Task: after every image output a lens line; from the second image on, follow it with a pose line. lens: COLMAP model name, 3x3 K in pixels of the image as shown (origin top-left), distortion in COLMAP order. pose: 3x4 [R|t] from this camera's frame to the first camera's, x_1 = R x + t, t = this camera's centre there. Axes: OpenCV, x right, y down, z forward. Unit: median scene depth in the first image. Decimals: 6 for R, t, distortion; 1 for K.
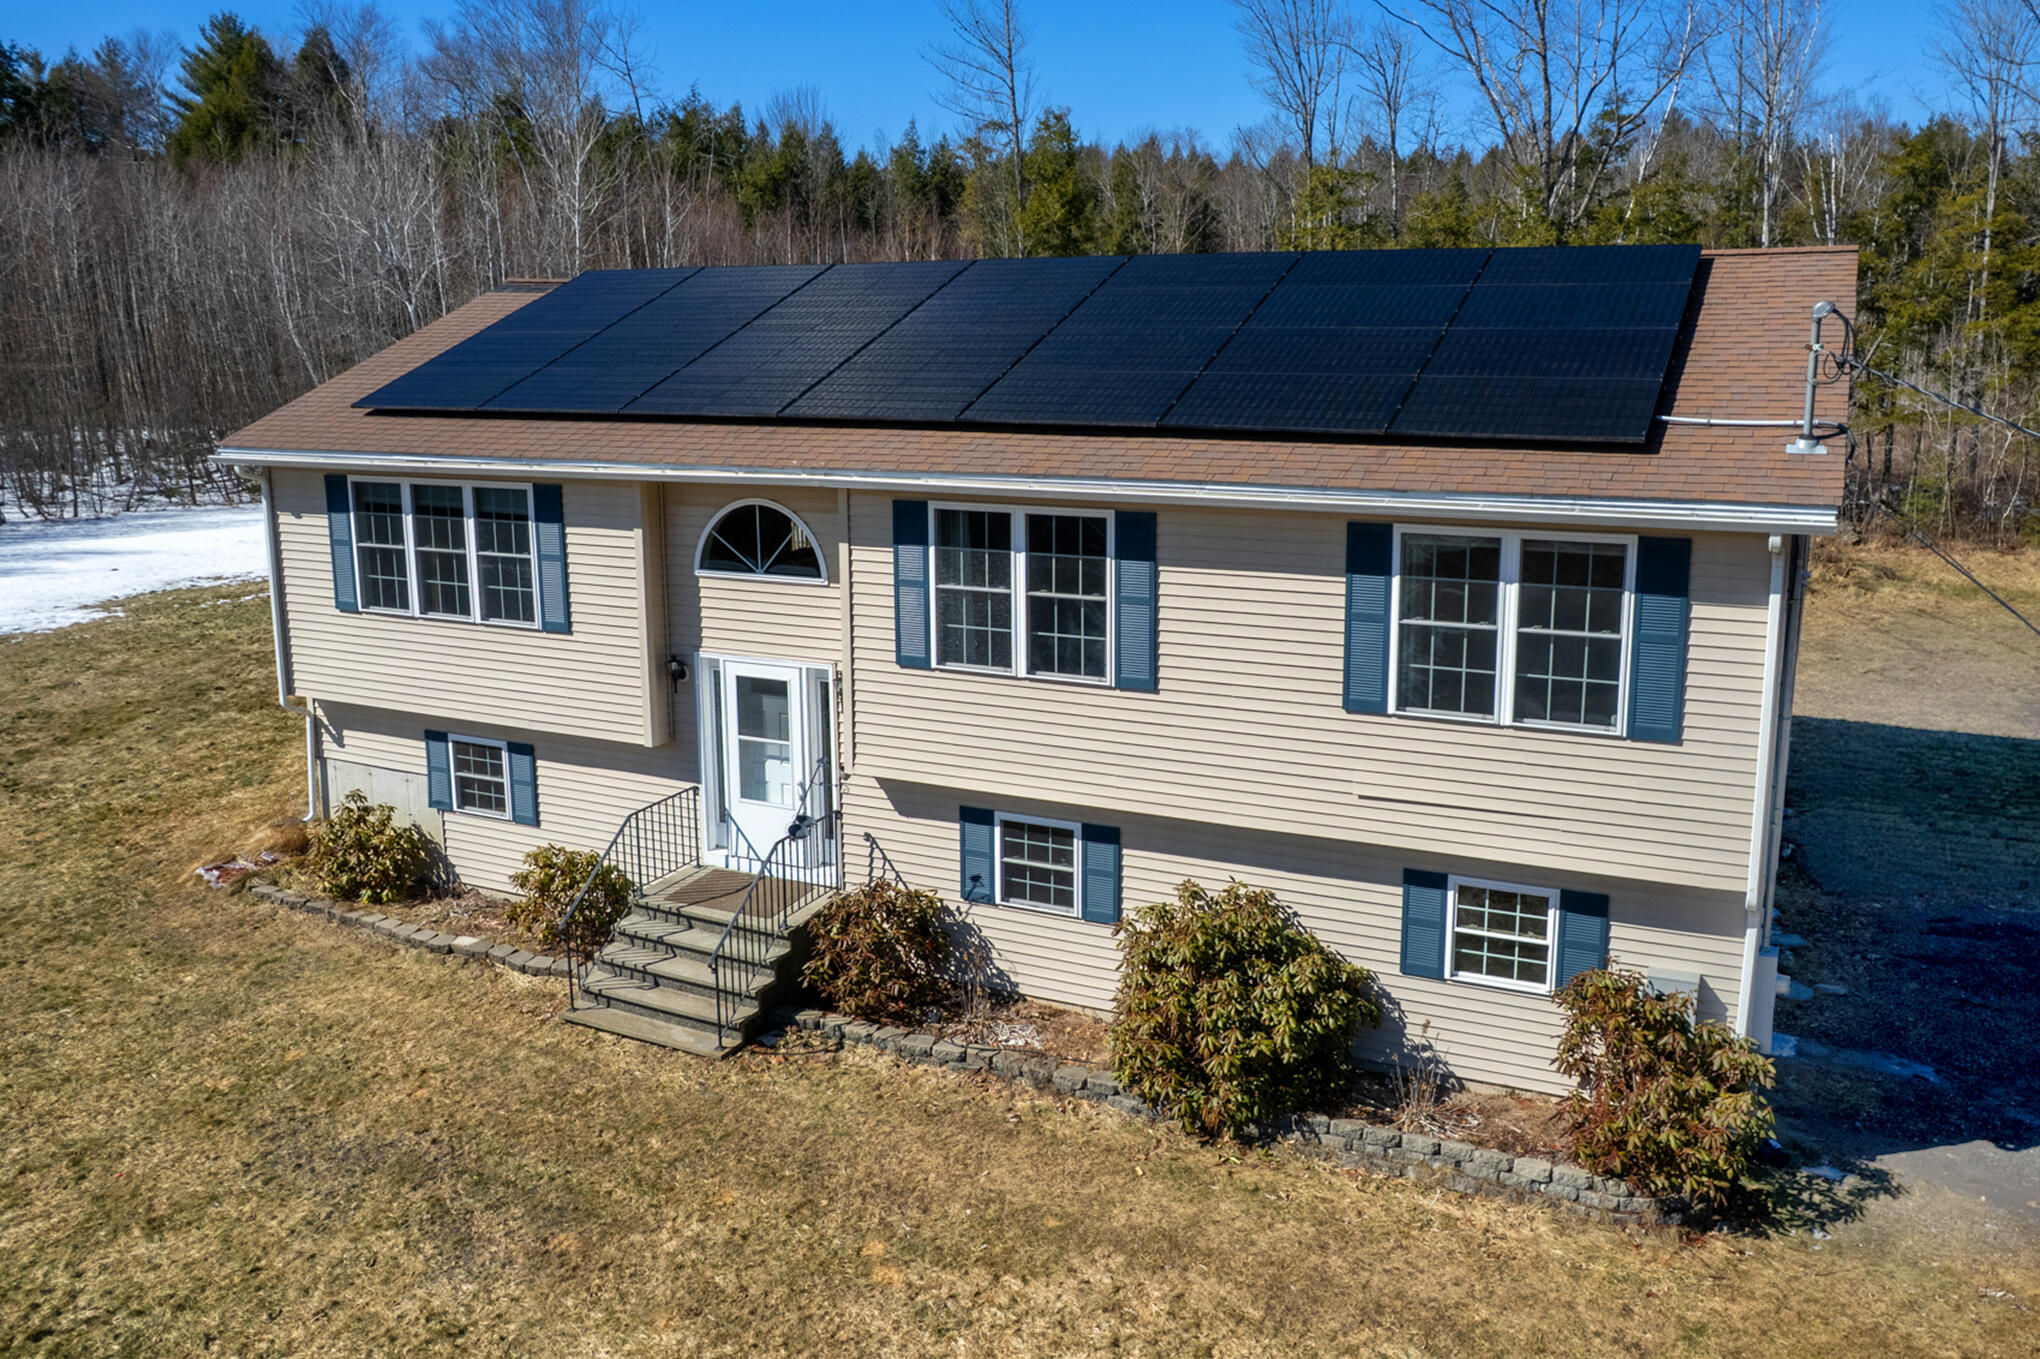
lens RADIAL K [[1598.7, 0, 1093.5], [0, 1598.7, 622.5], [0, 0, 1]] dist [-0.078838, 0.073689]
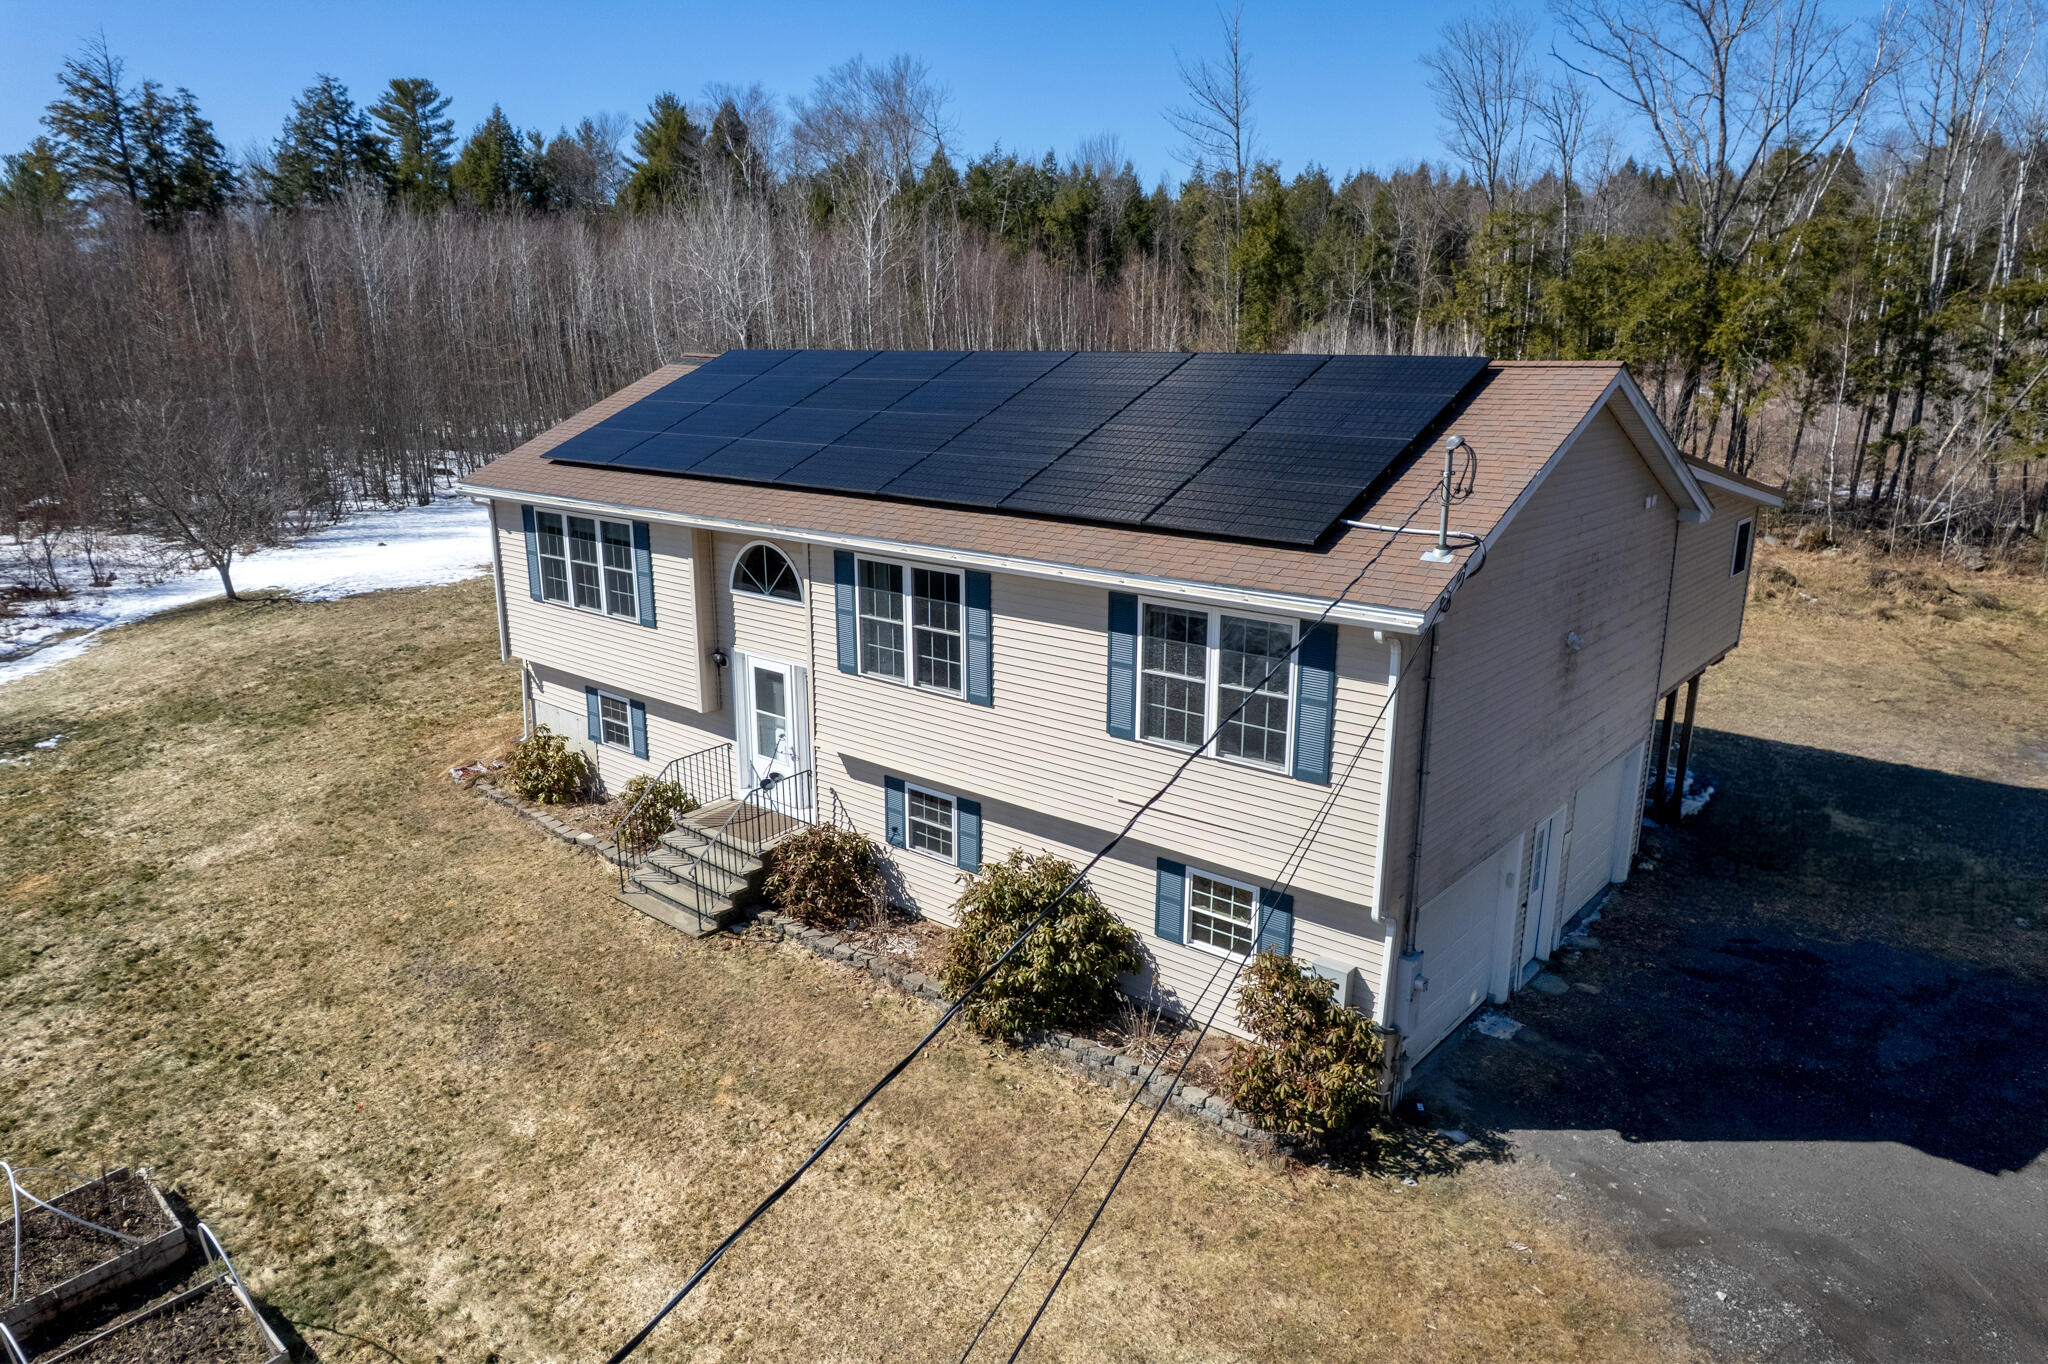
lens RADIAL K [[1332.9, 0, 1009.5], [0, 1332.9, 687.0], [0, 0, 1]] dist [-0.074381, 0.071275]
pose [[0.962587, 0.067697, -0.262379, 0.316969], [-0.045887, 0.995029, 0.088385, -0.066249], [0.267058, -0.073039, 0.960909, -0.058295]]
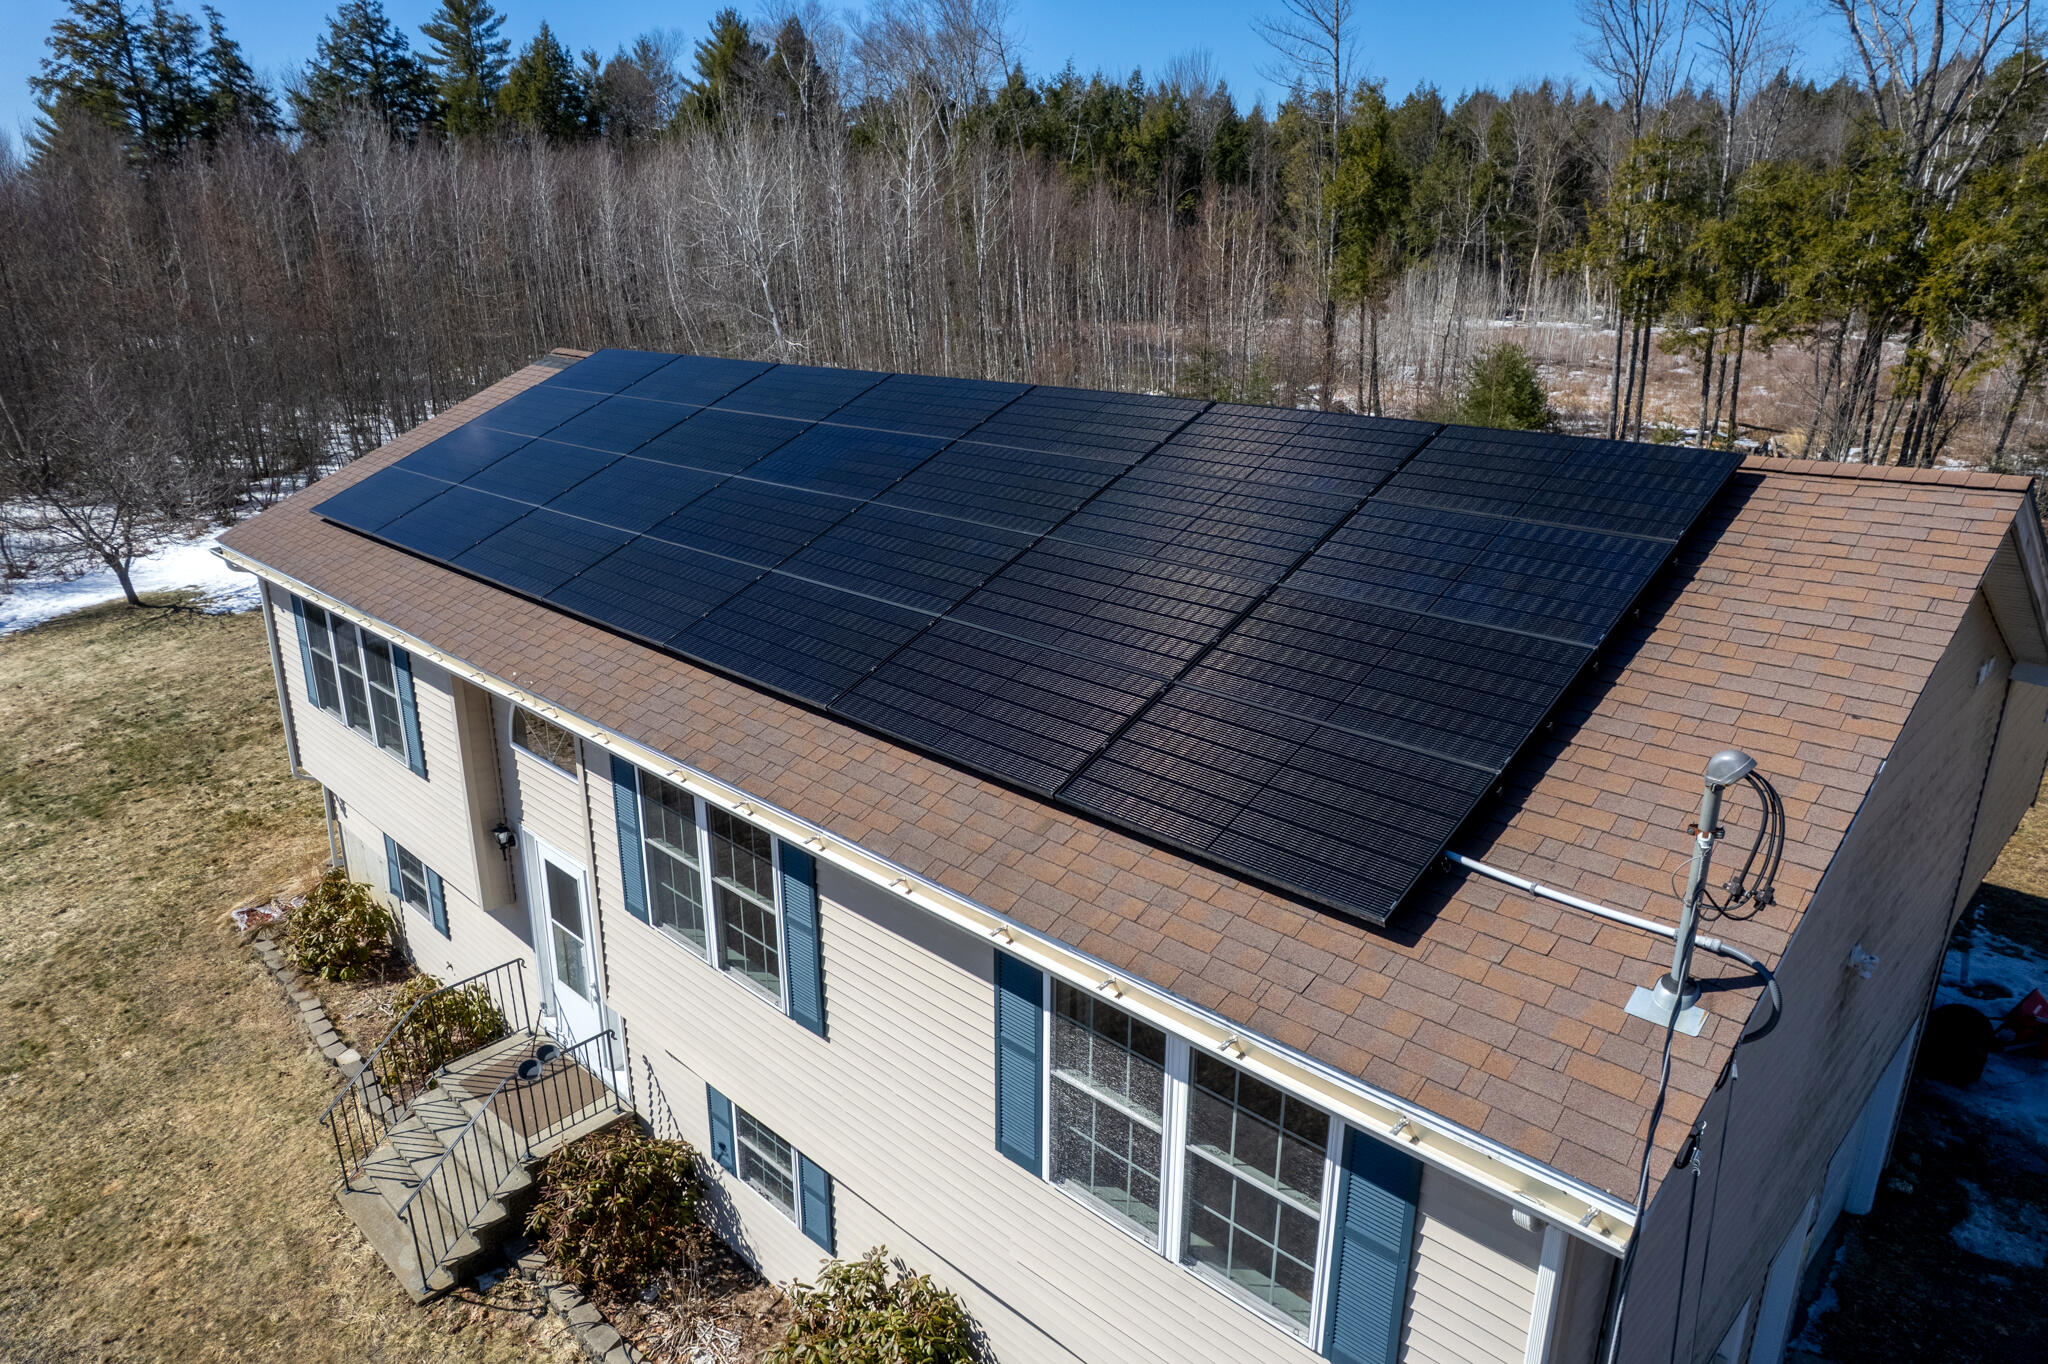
lens RADIAL K [[1332.9, 0, 1008.2], [0, 1332.9, 692.5], [0, 0, 1]] dist [-0.074381, 0.071275]
pose [[0.941288, 0.104488, -0.321028, 0.289637], [-0.059255, 0.987271, 0.147595, -0.207870], [0.332363, -0.119907, 0.935498, 0.407360]]
